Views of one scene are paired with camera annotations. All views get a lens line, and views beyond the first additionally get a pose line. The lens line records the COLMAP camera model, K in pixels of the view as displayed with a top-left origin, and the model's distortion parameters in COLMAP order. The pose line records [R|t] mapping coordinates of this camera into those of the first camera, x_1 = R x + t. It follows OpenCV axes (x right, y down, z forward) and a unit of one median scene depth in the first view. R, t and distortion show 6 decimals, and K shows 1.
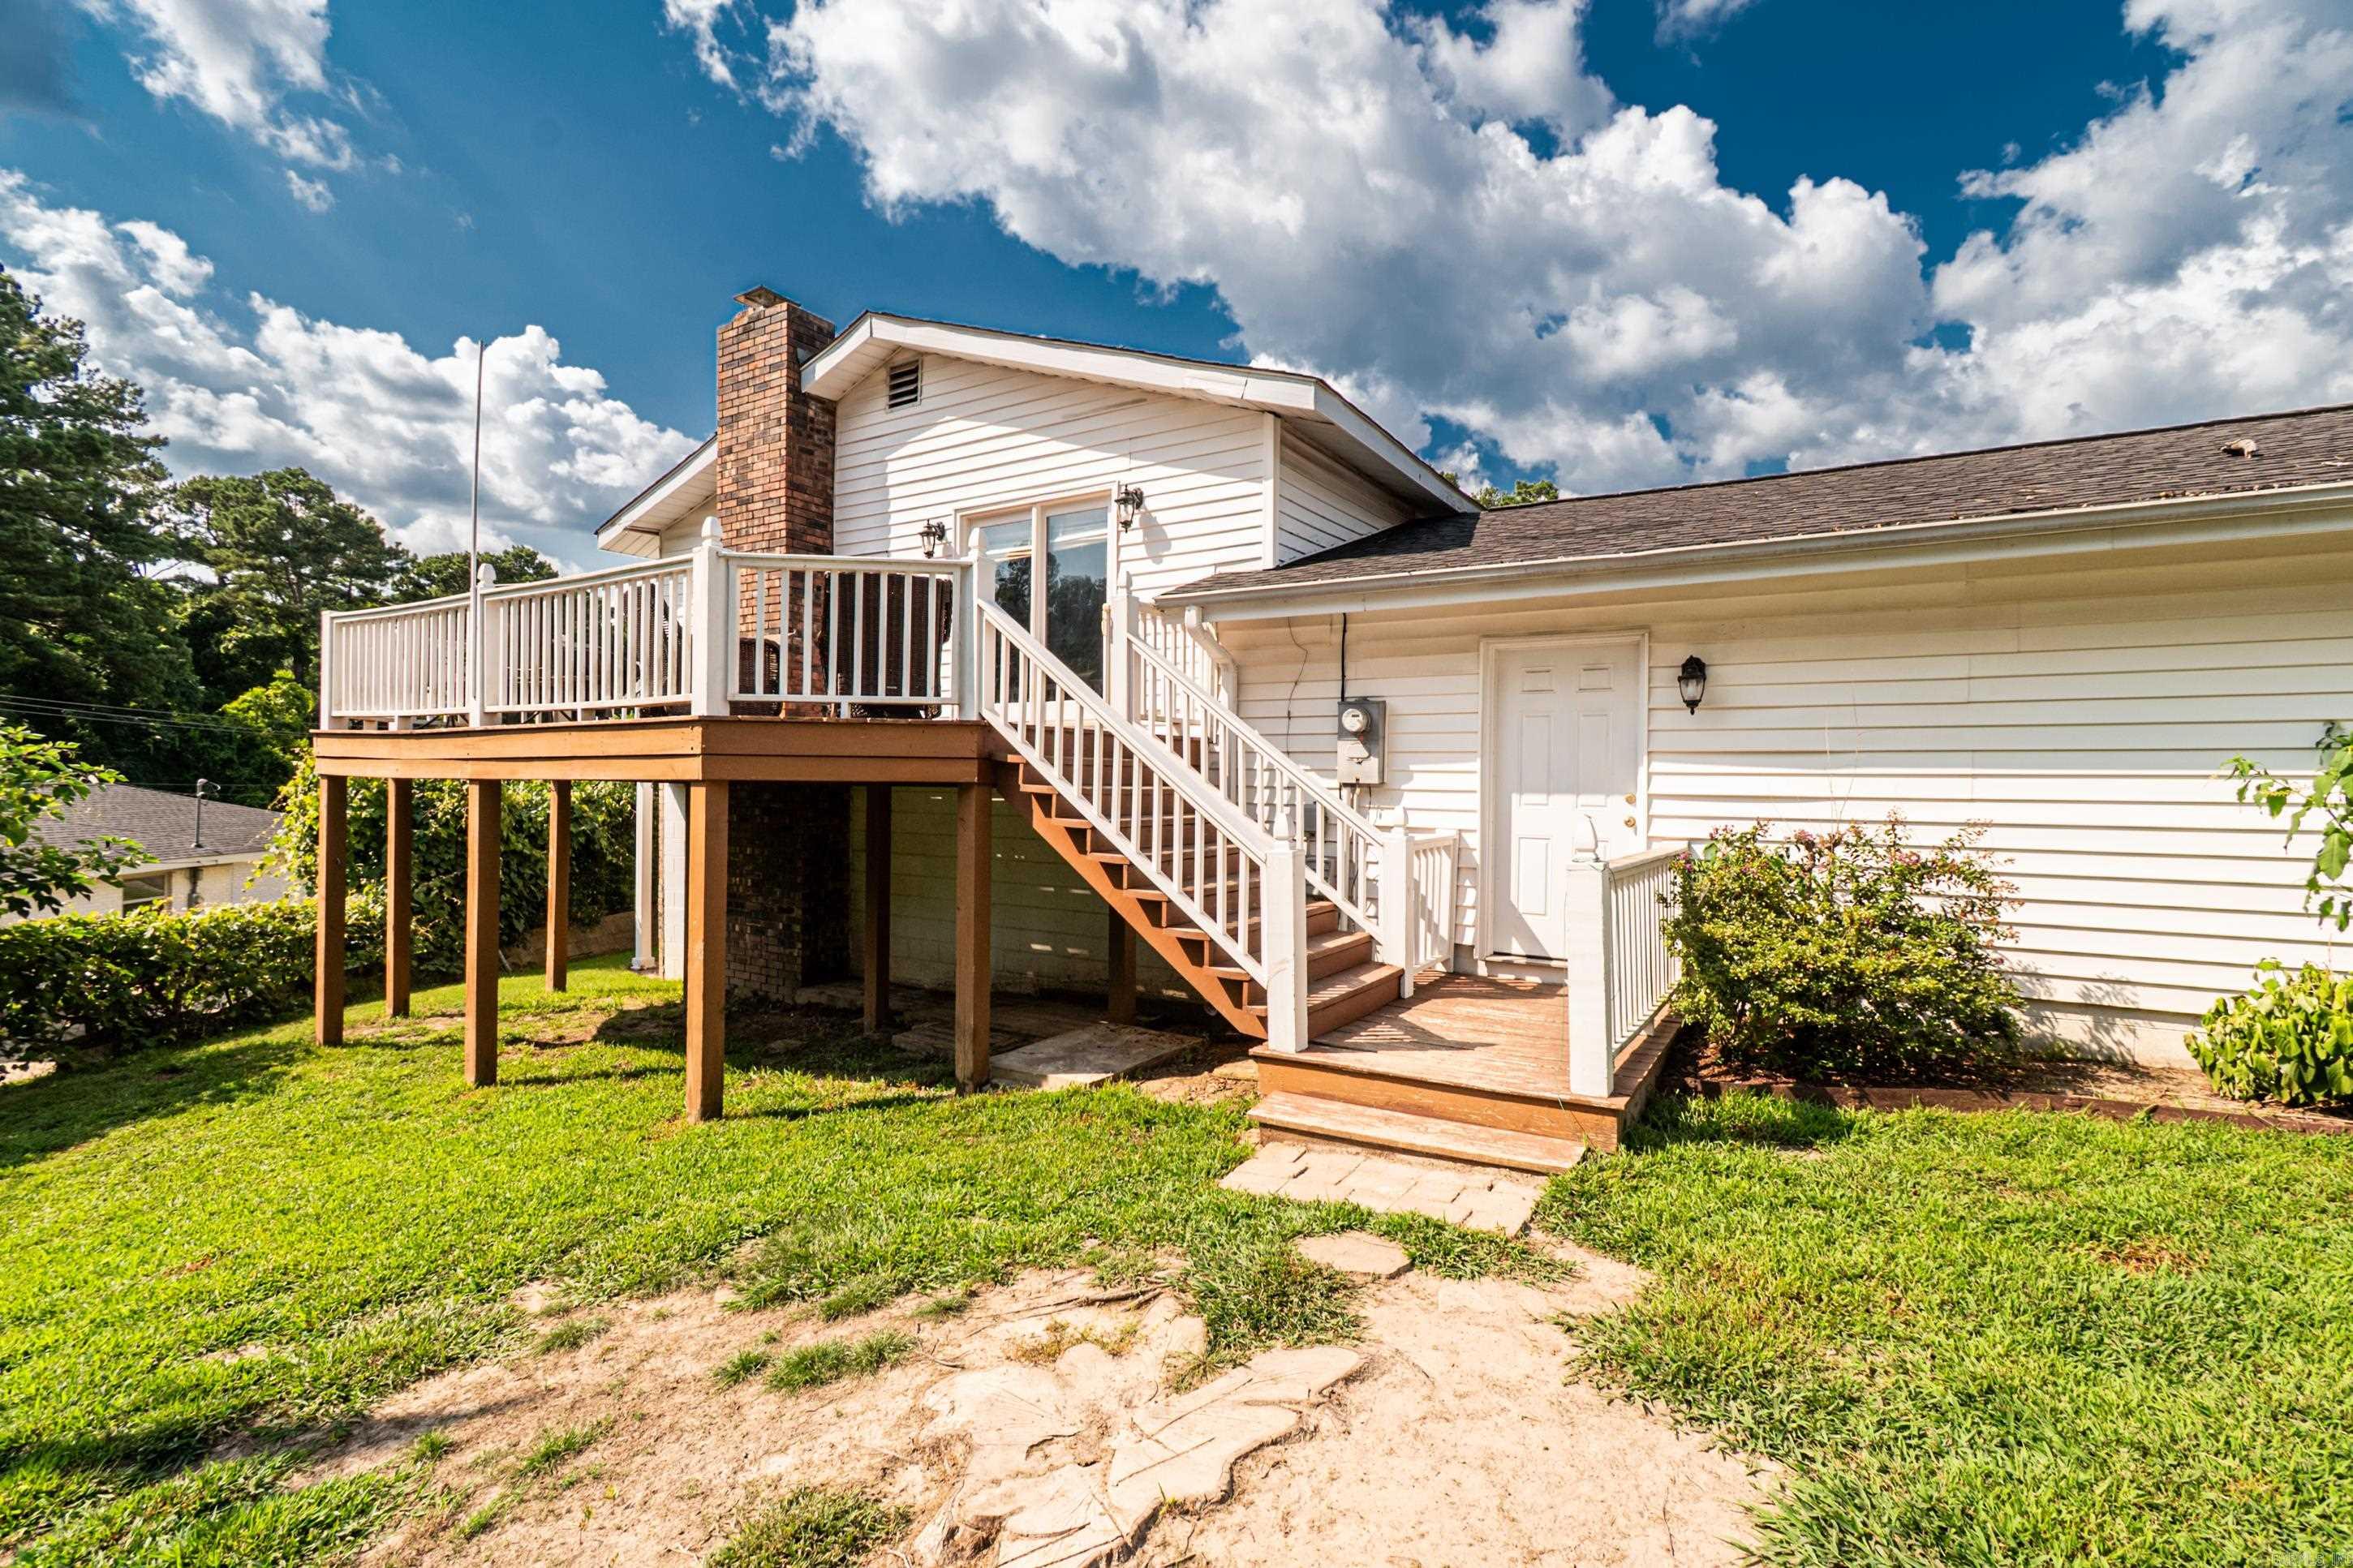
lens RADIAL K [[1043.1, 0, 1180.0], [0, 1043.1, 788.6], [0, 0, 1]] dist [0.003666, -0.000483]
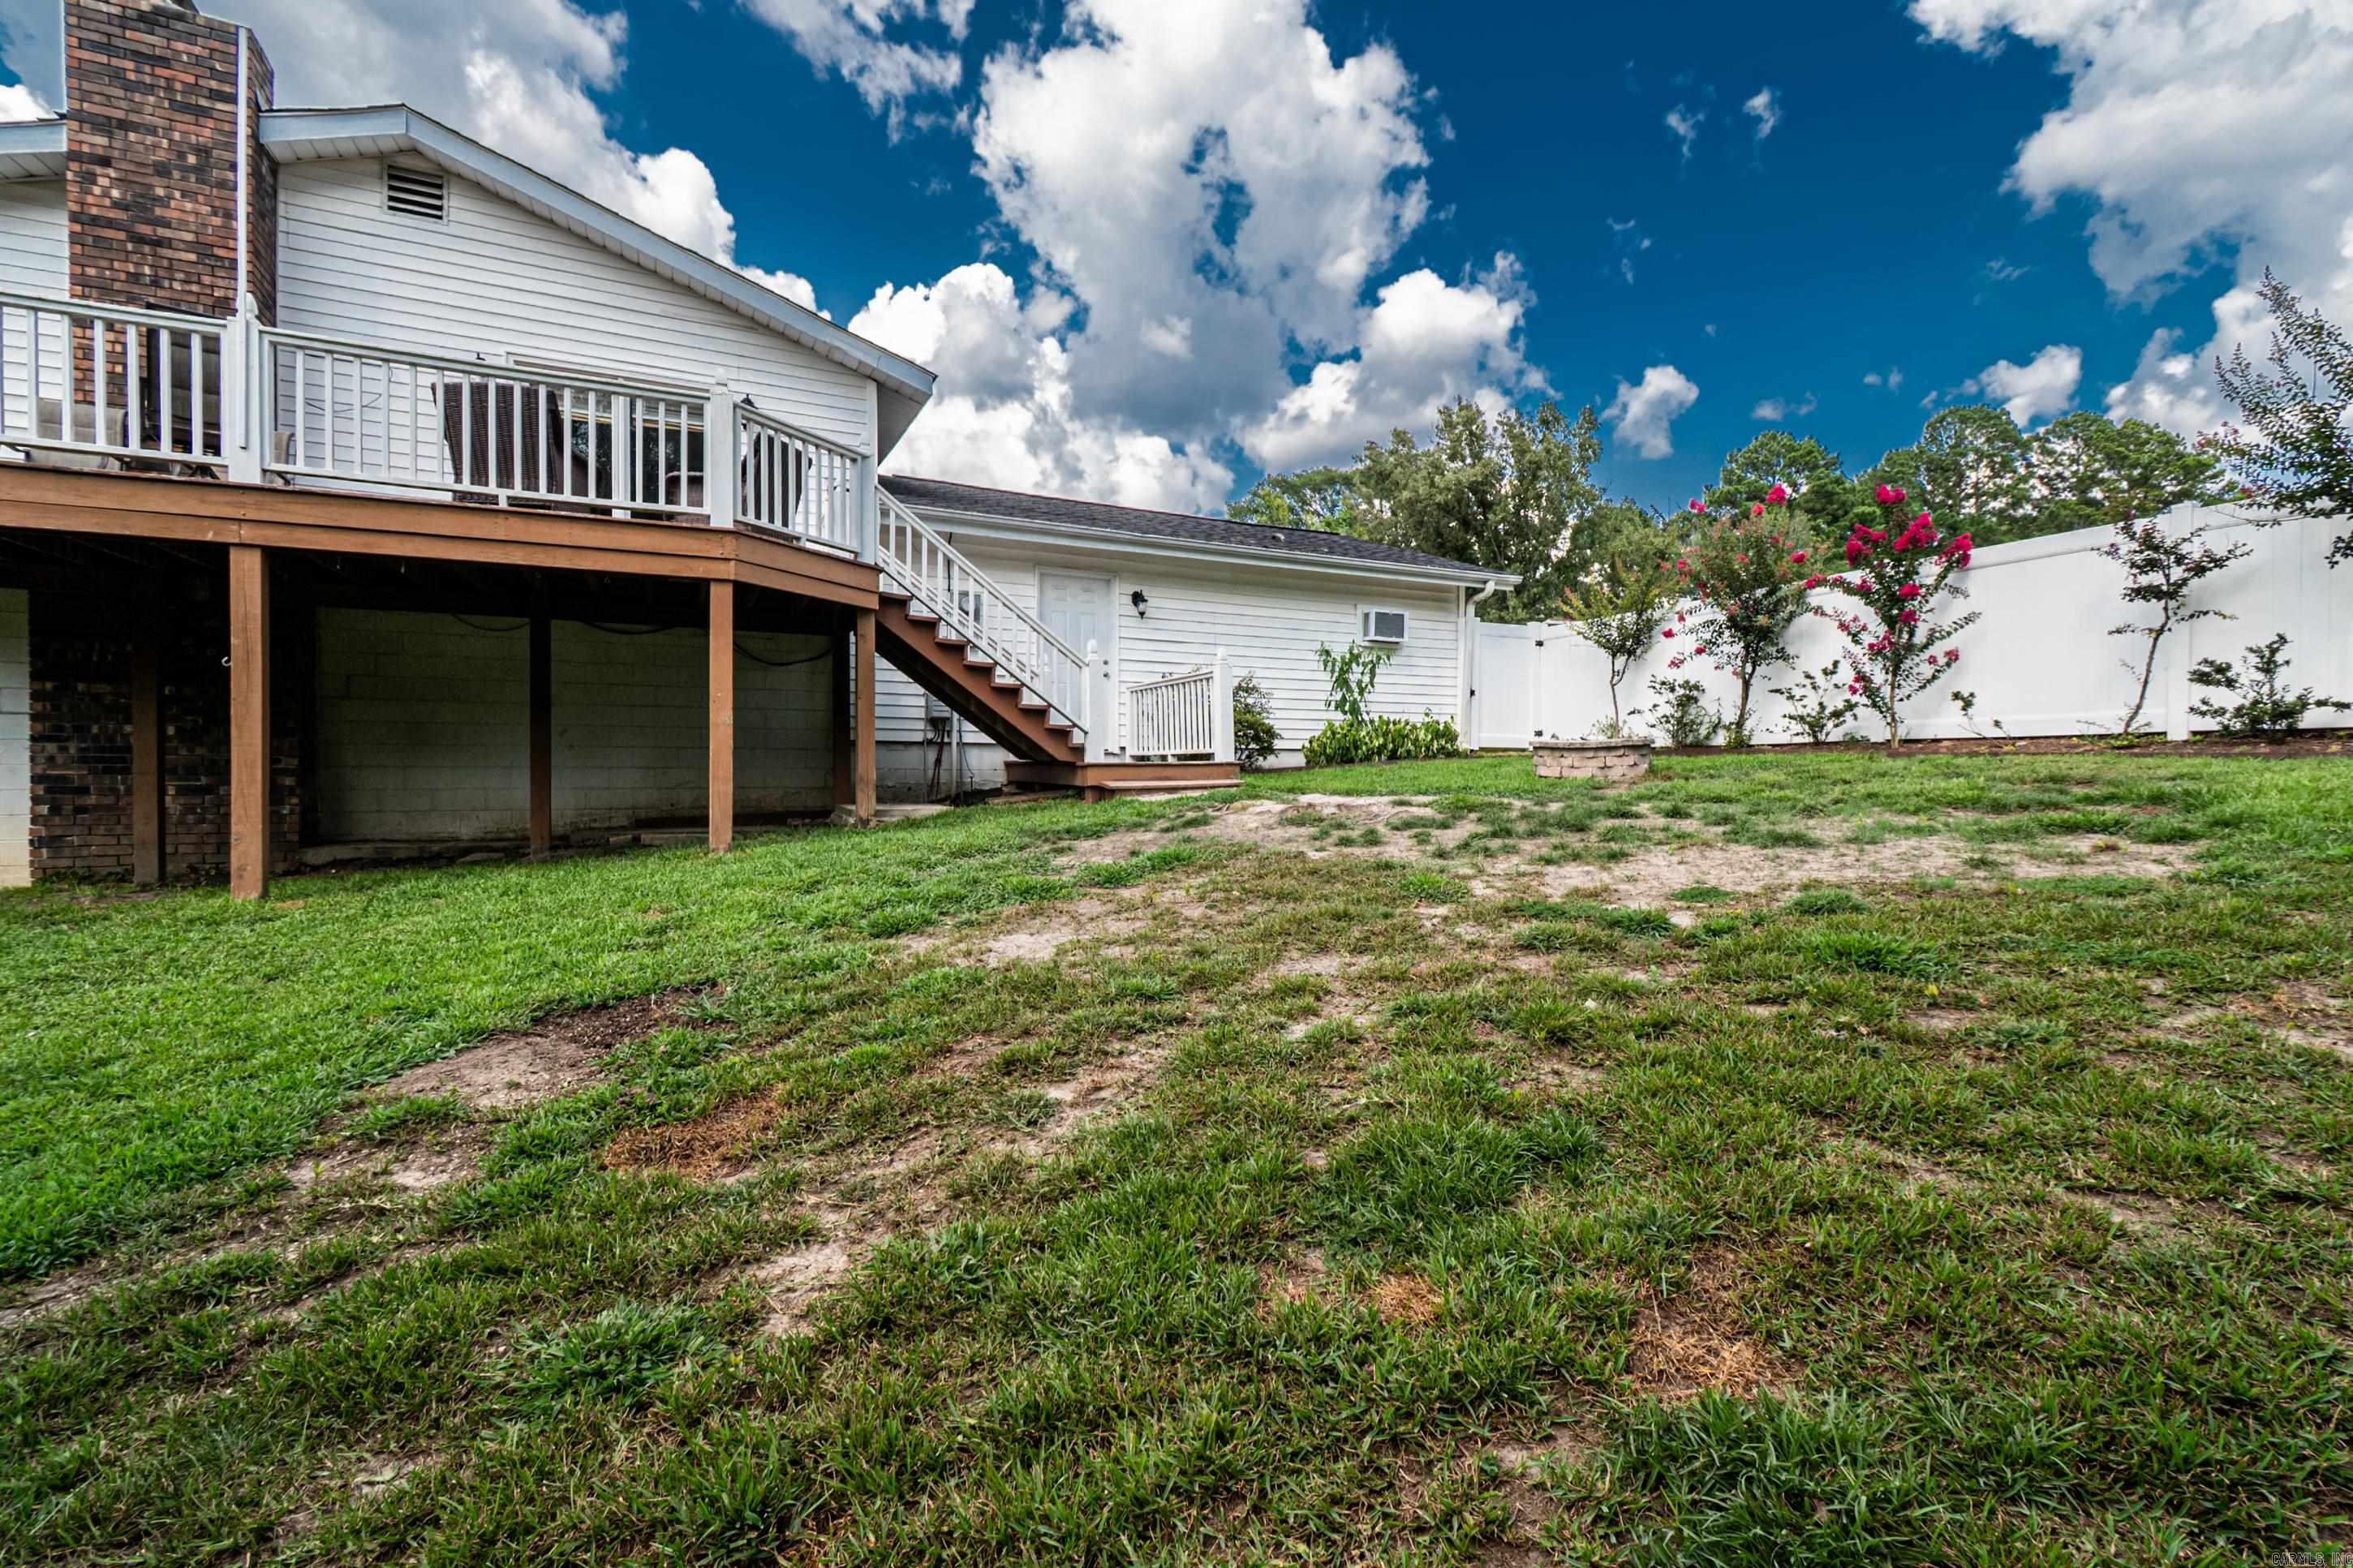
lens RADIAL K [[1036.6, 0, 1176.5], [0, 1036.6, 784.0], [0, 0, 1]] dist [-0.022801, 0.017207]
pose [[0.517625, -0.021037, 0.855349, -0.998216], [0.006467, 0.999765, 0.020674, 0.171946], [-0.855583, -0.005170, 0.517640, -0.082450]]
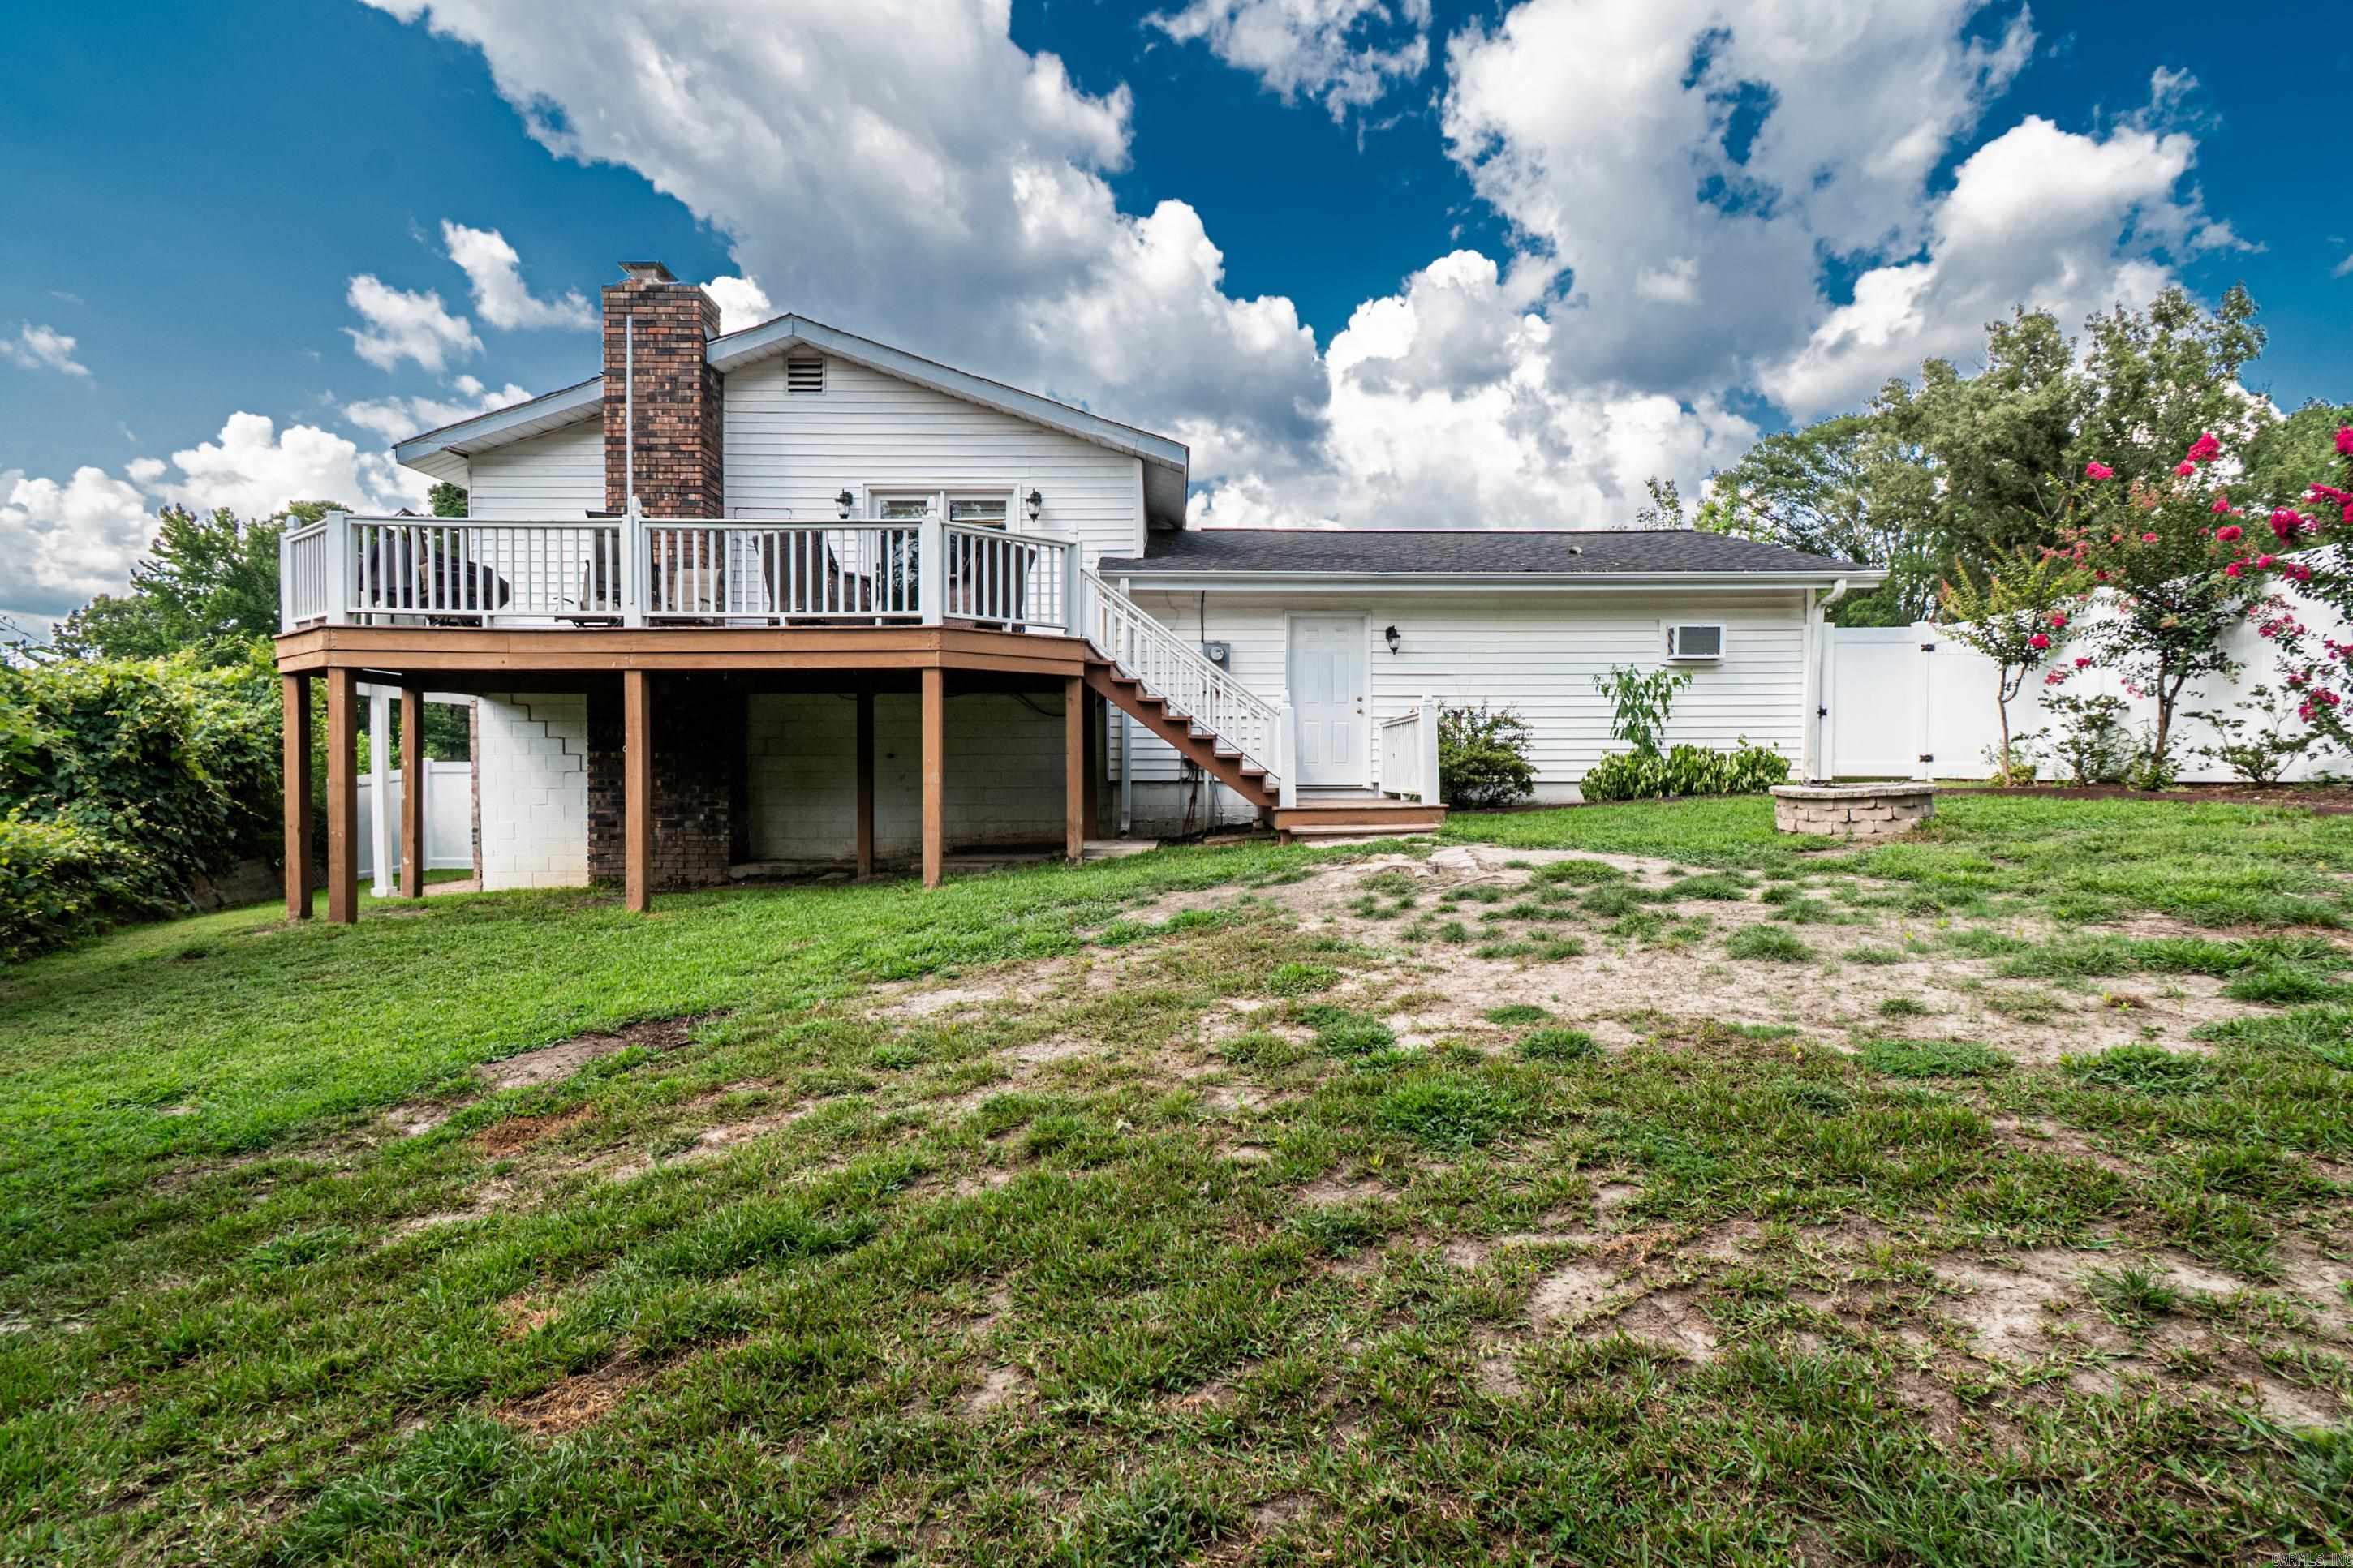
lens RADIAL K [[1043.1, 0, 1180.0], [0, 1043.1, 788.6], [0, 0, 1]] dist [0.003666, -0.000483]
pose [[0.843394, -0.024505, 0.536737, -0.790887], [0.014461, 0.999633, 0.022915, 0.112882], [-0.537101, -0.011564, 0.843439, -0.400962]]
